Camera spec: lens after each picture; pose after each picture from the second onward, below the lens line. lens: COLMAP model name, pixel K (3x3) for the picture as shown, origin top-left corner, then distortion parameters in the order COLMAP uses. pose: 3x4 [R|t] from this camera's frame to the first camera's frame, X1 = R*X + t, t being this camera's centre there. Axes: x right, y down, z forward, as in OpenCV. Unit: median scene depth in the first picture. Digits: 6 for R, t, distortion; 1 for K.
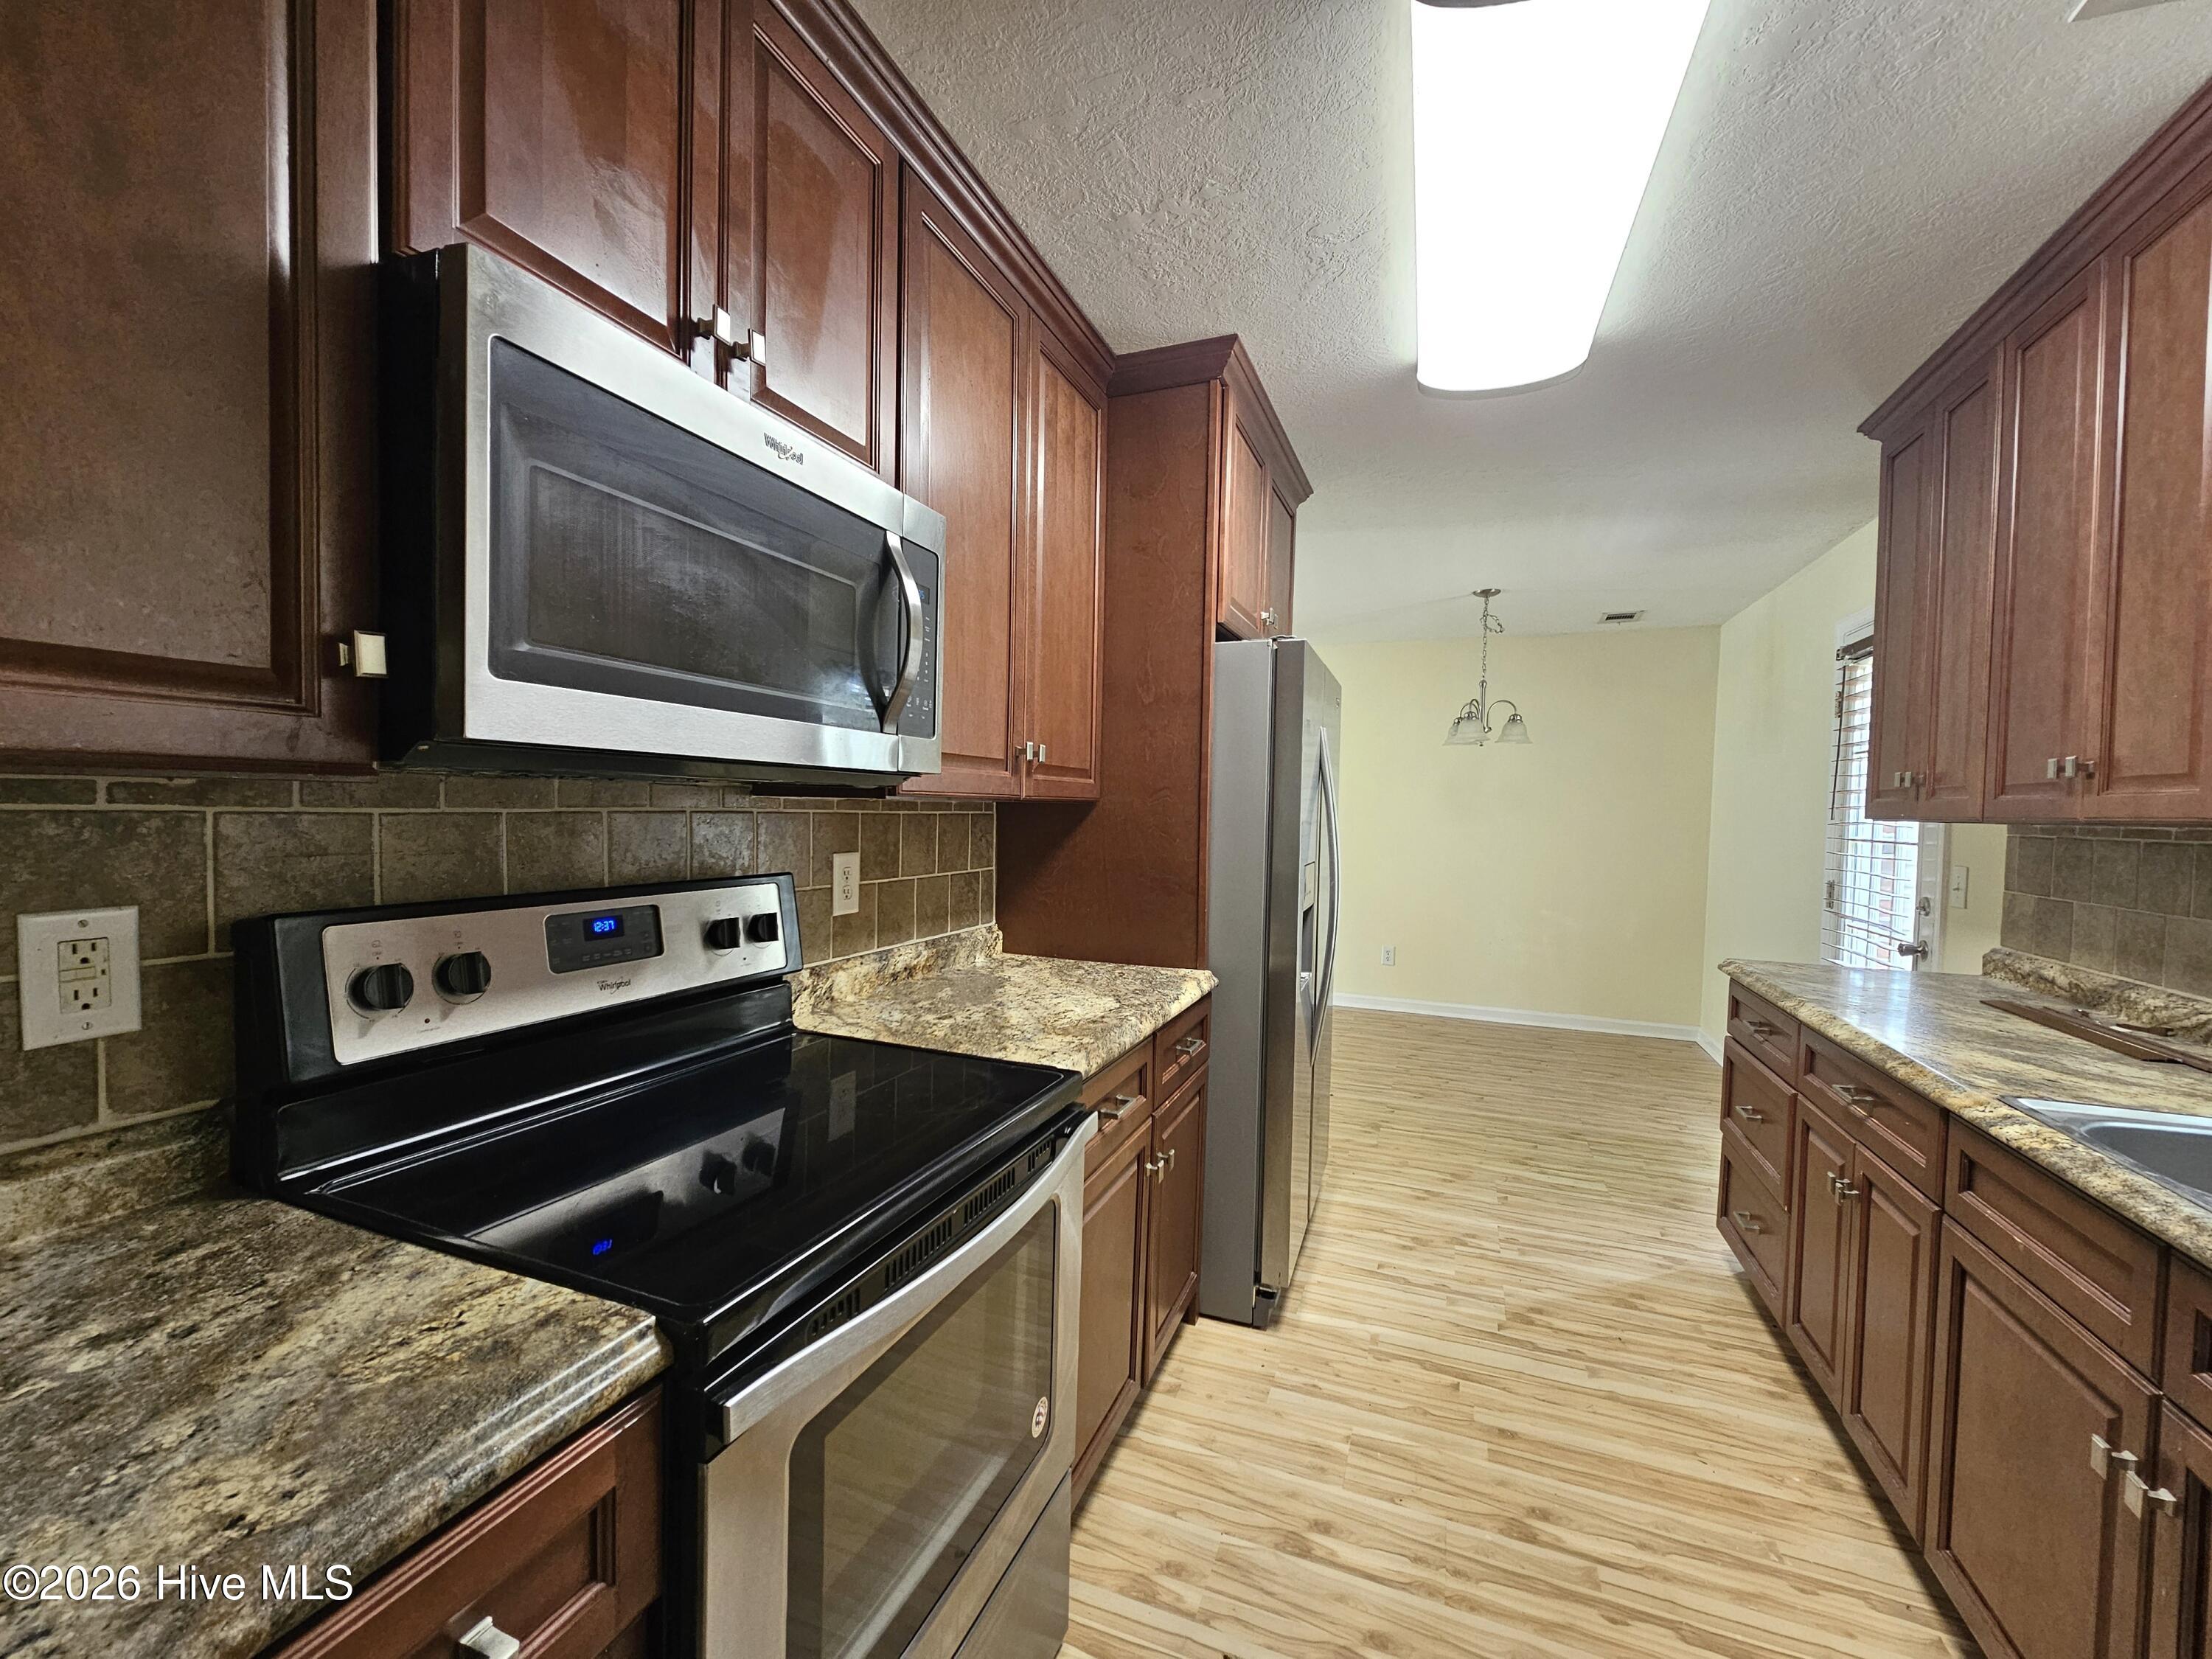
lens RADIAL K [[898.2, 0, 1104.1], [0, 898.2, 834.3], [0, 0, 1]] dist [0.003270, 0.001879]
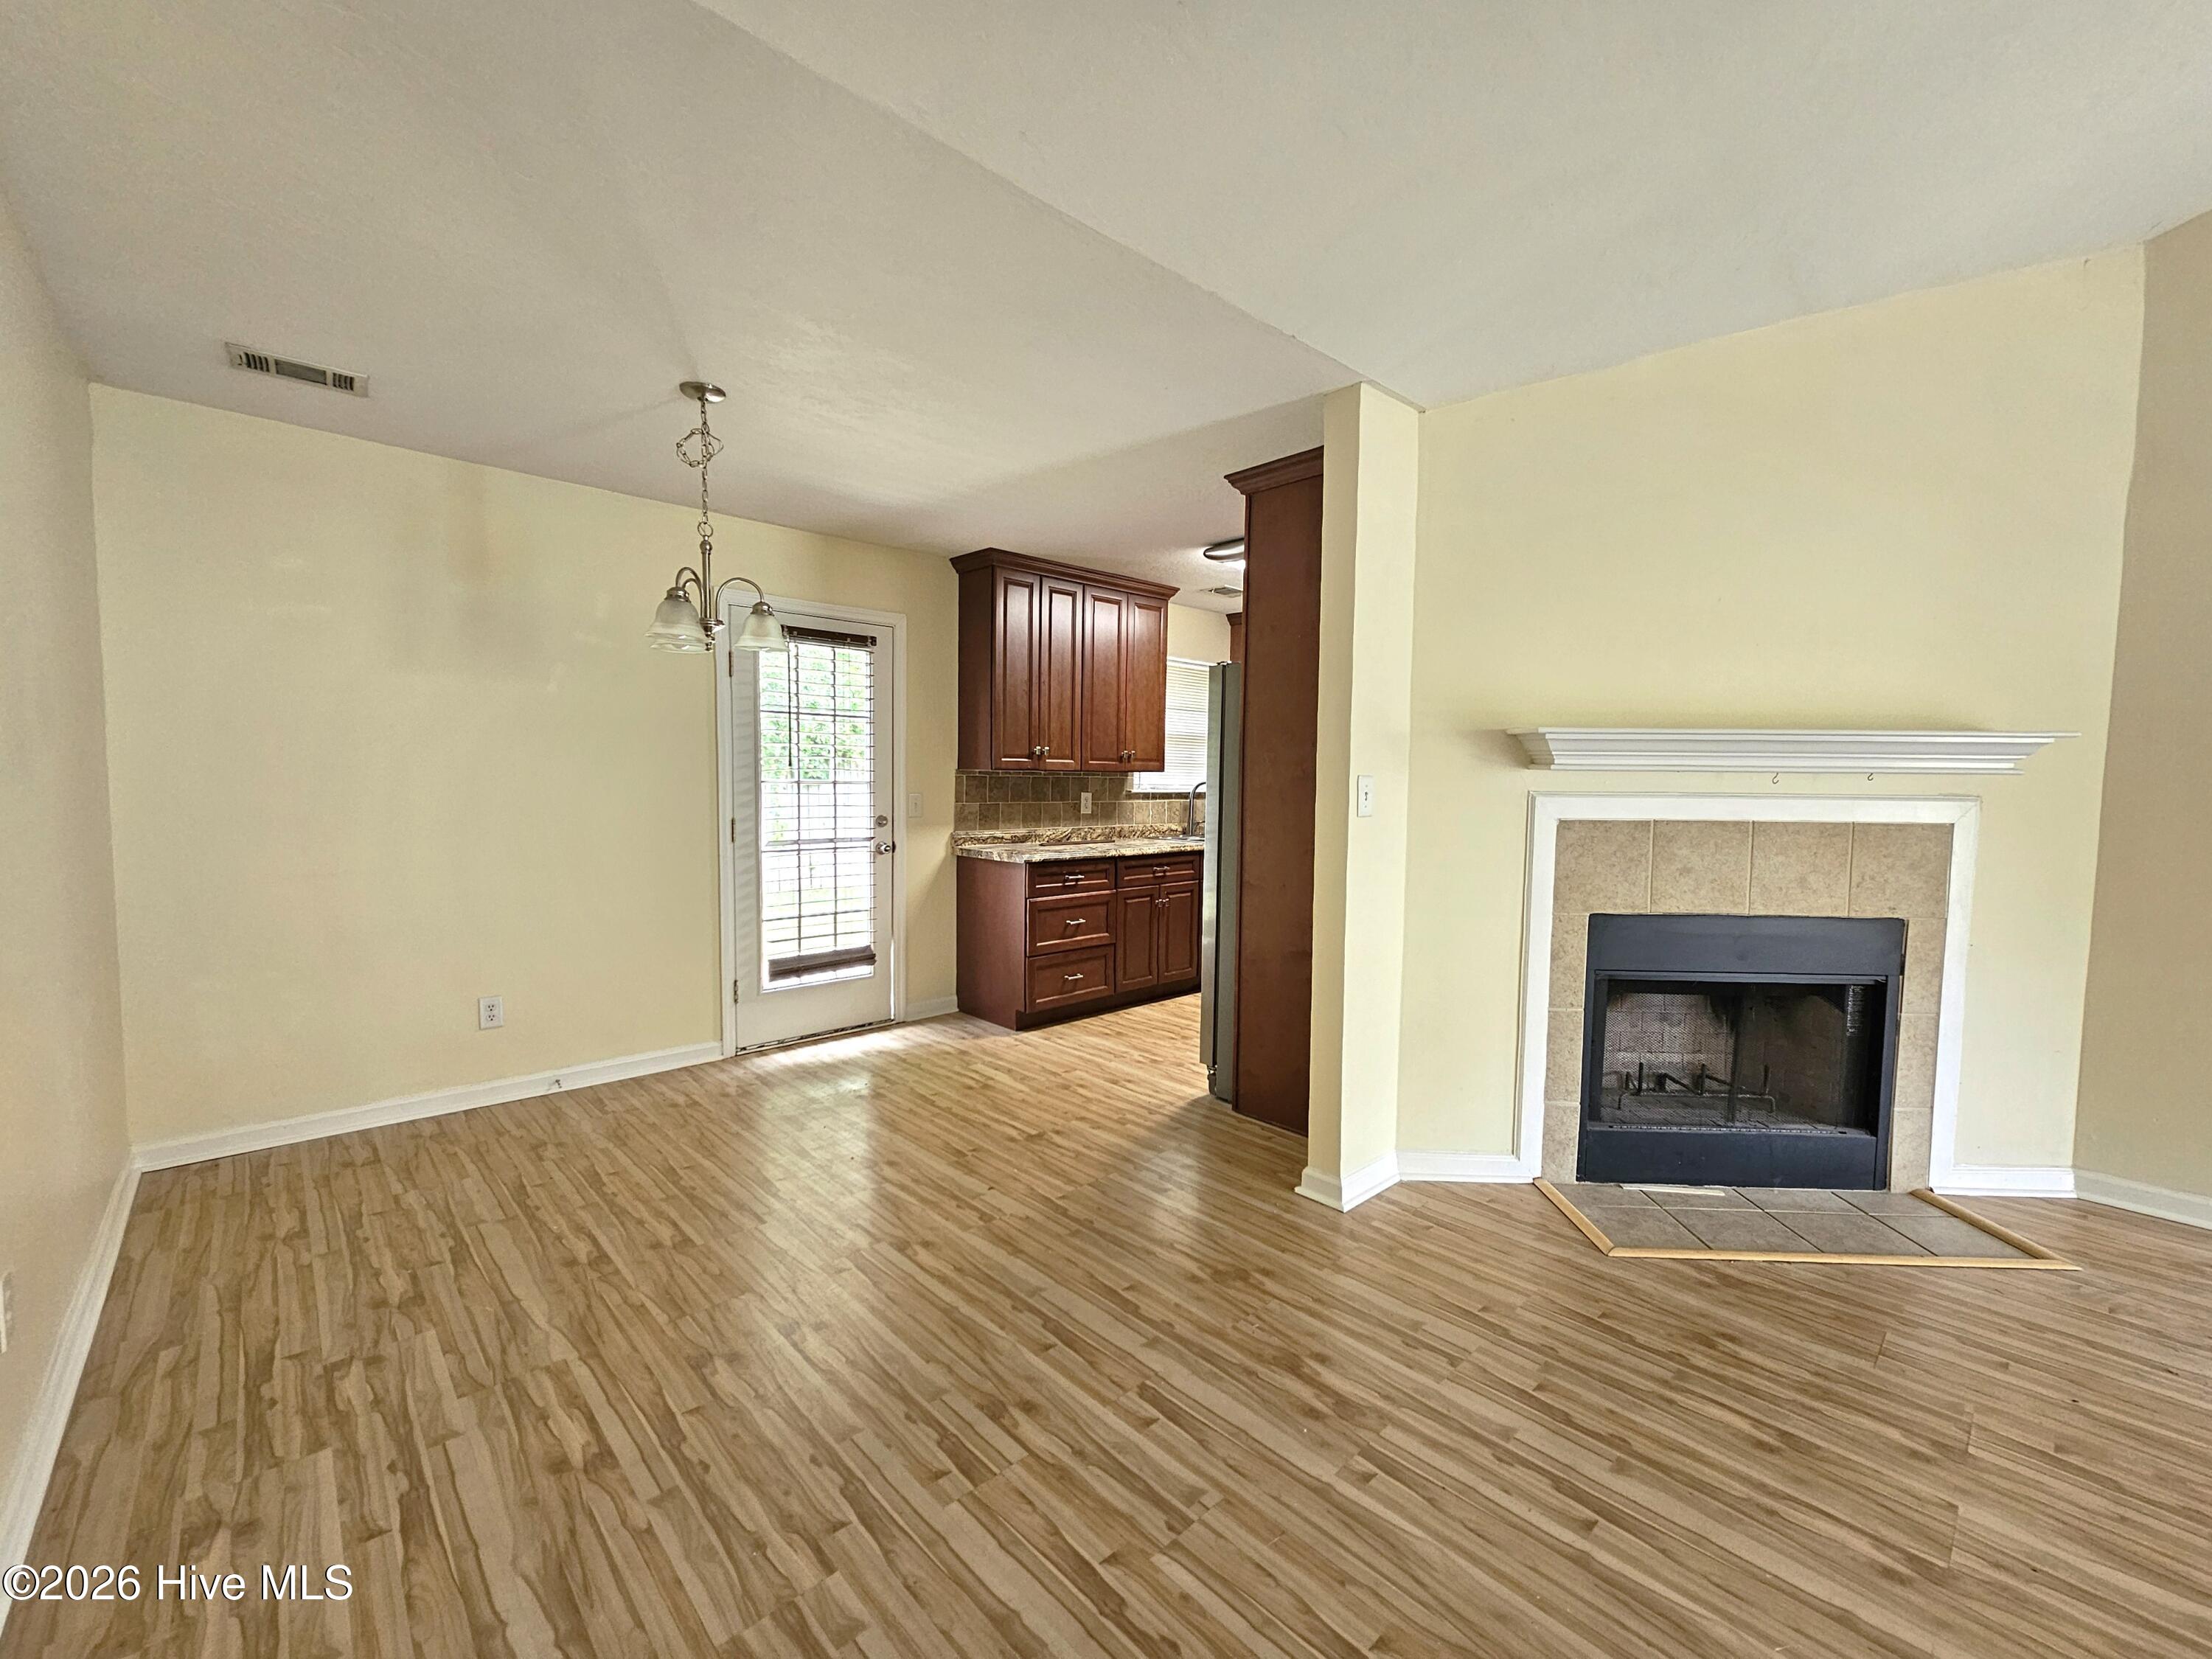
lens RADIAL K [[898.2, 0, 1104.9], [0, 898.2, 839.1], [0, 0, 1]] dist [0.003270, 0.001879]
pose [[-0.902108, -0.055379, 0.427943, -0.115657], [-0.012639, 0.994696, 0.102079, -0.044648], [-0.431326, 0.086678, -0.898023, 1.973716]]
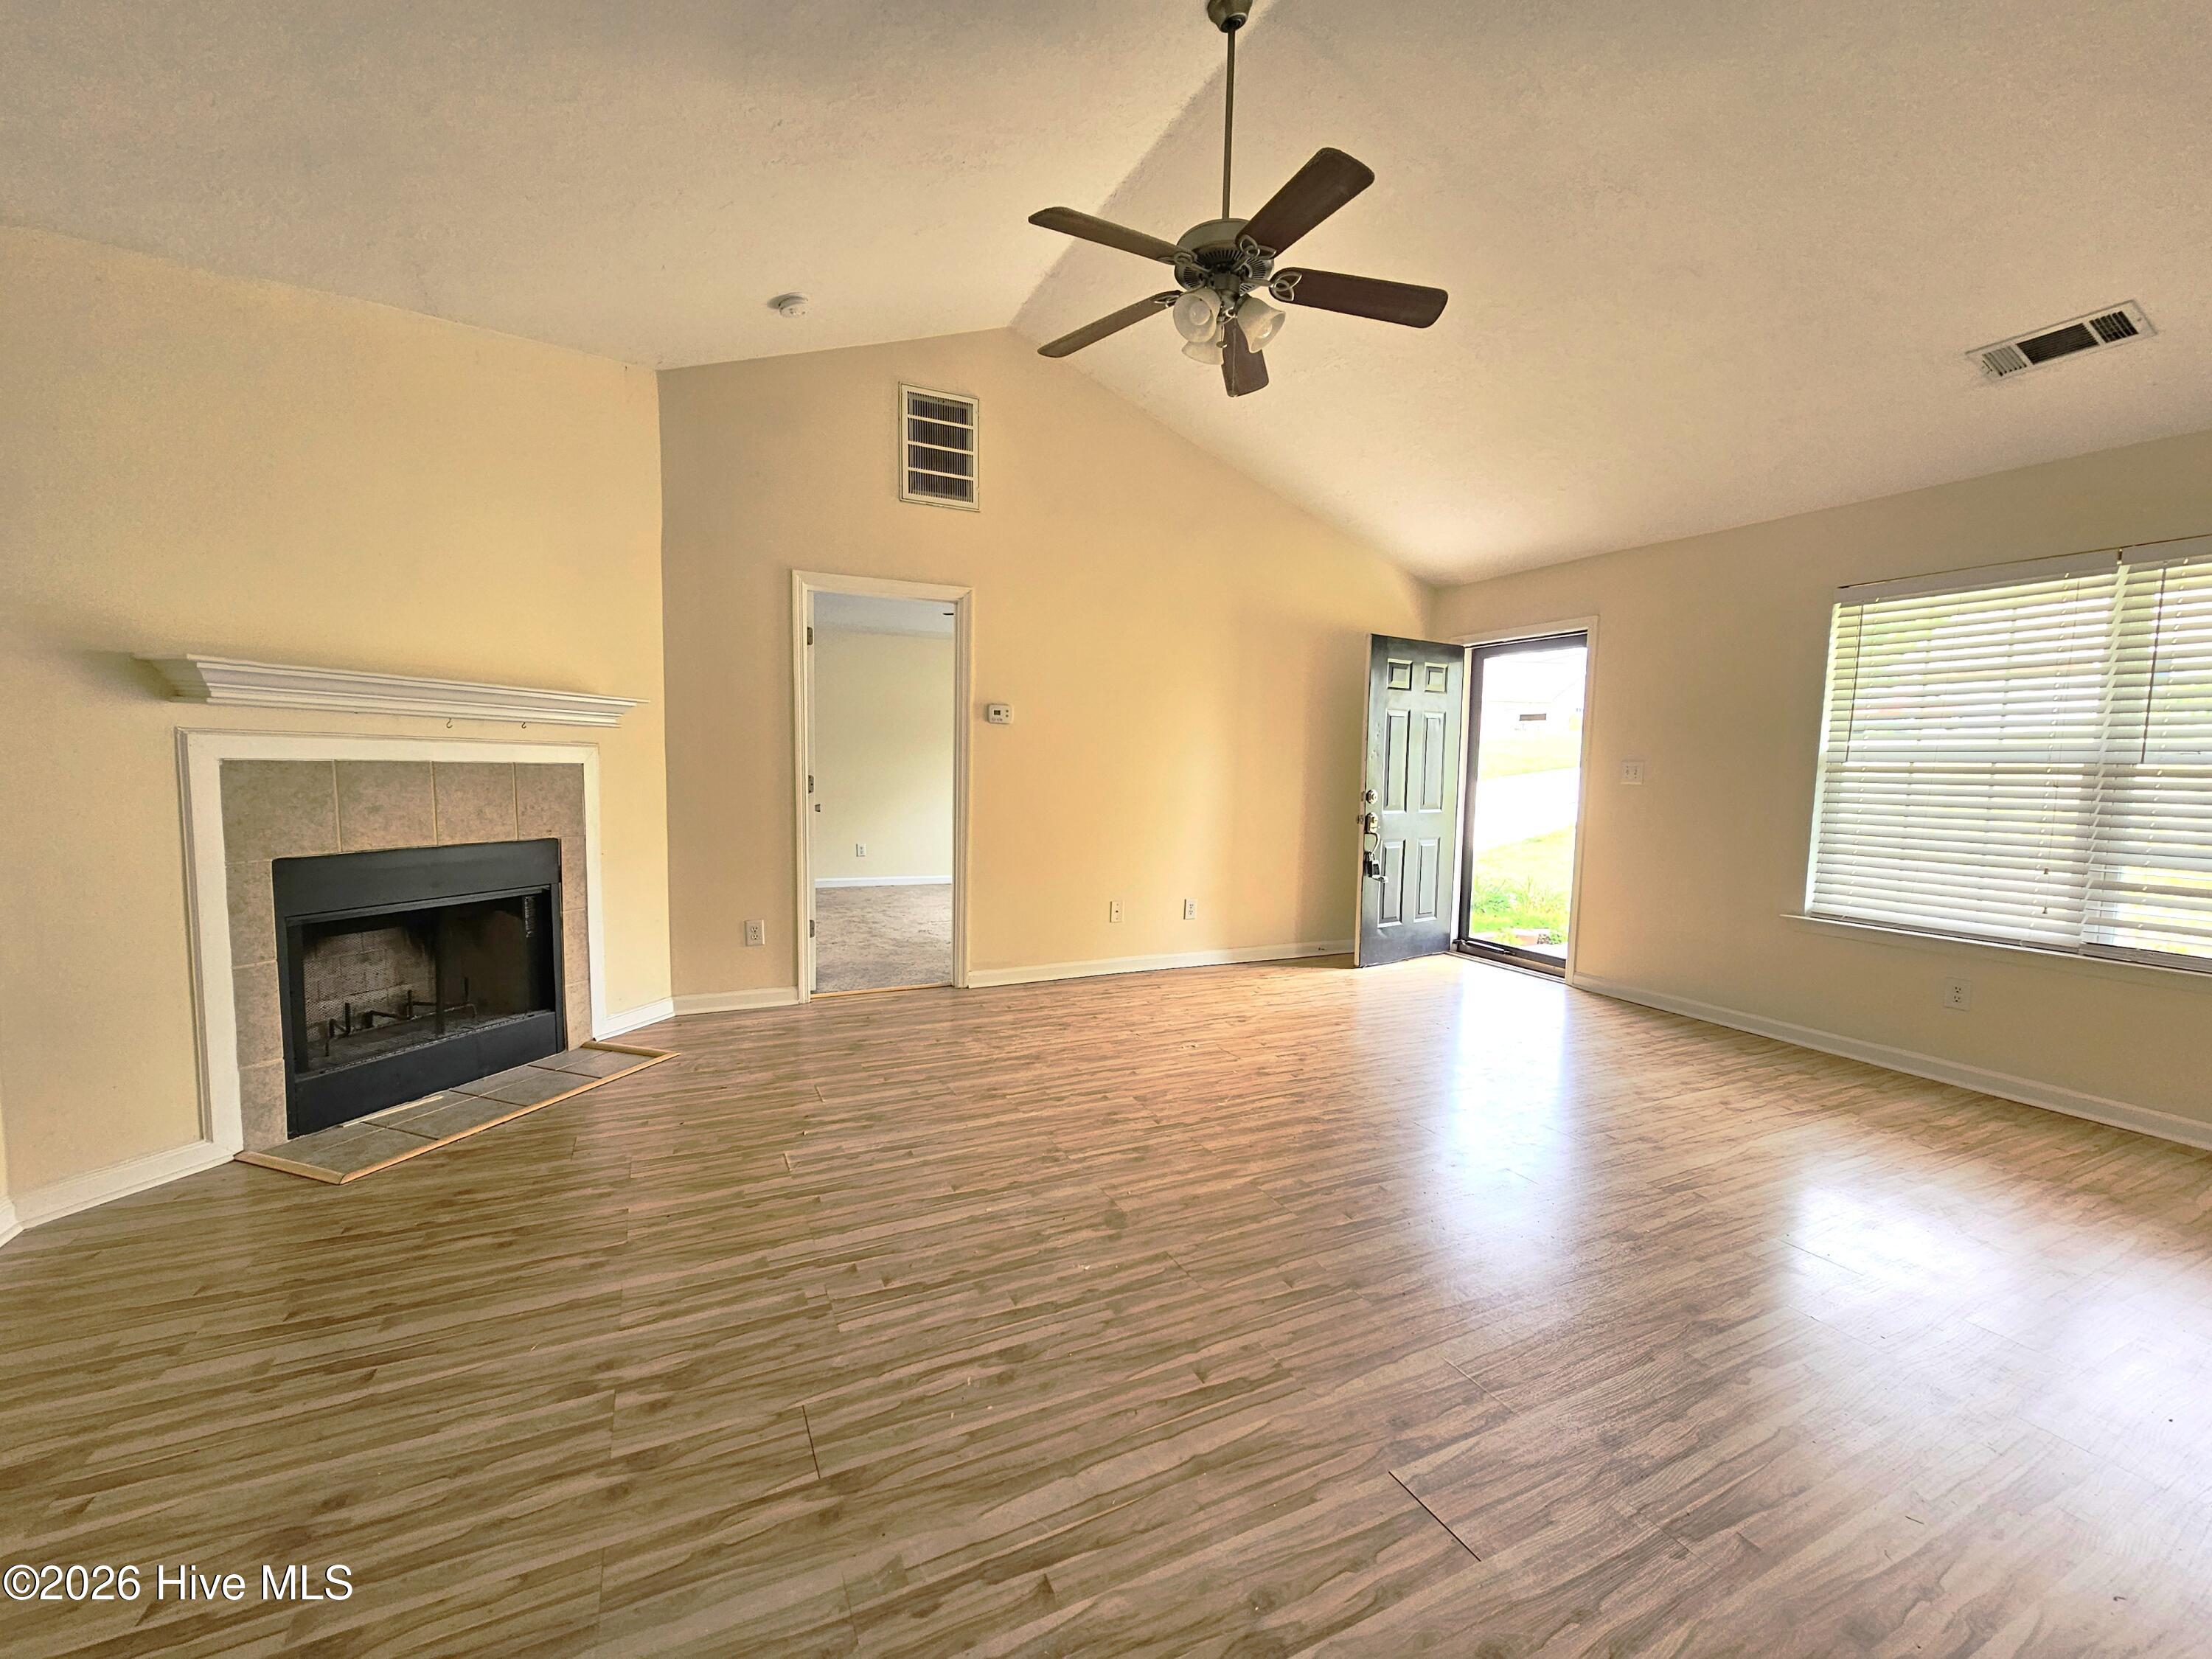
lens RADIAL K [[898.2, 0, 1091.2], [0, 898.2, 823.5], [0, 0, 1]] dist [0.003270, 0.001879]
pose [[-0.677331, 0.029678, -0.735079, -0.070240], [-0.042028, 0.995993, 0.078938, -0.018288], [0.734477, 0.084361, -0.673370, 2.105357]]
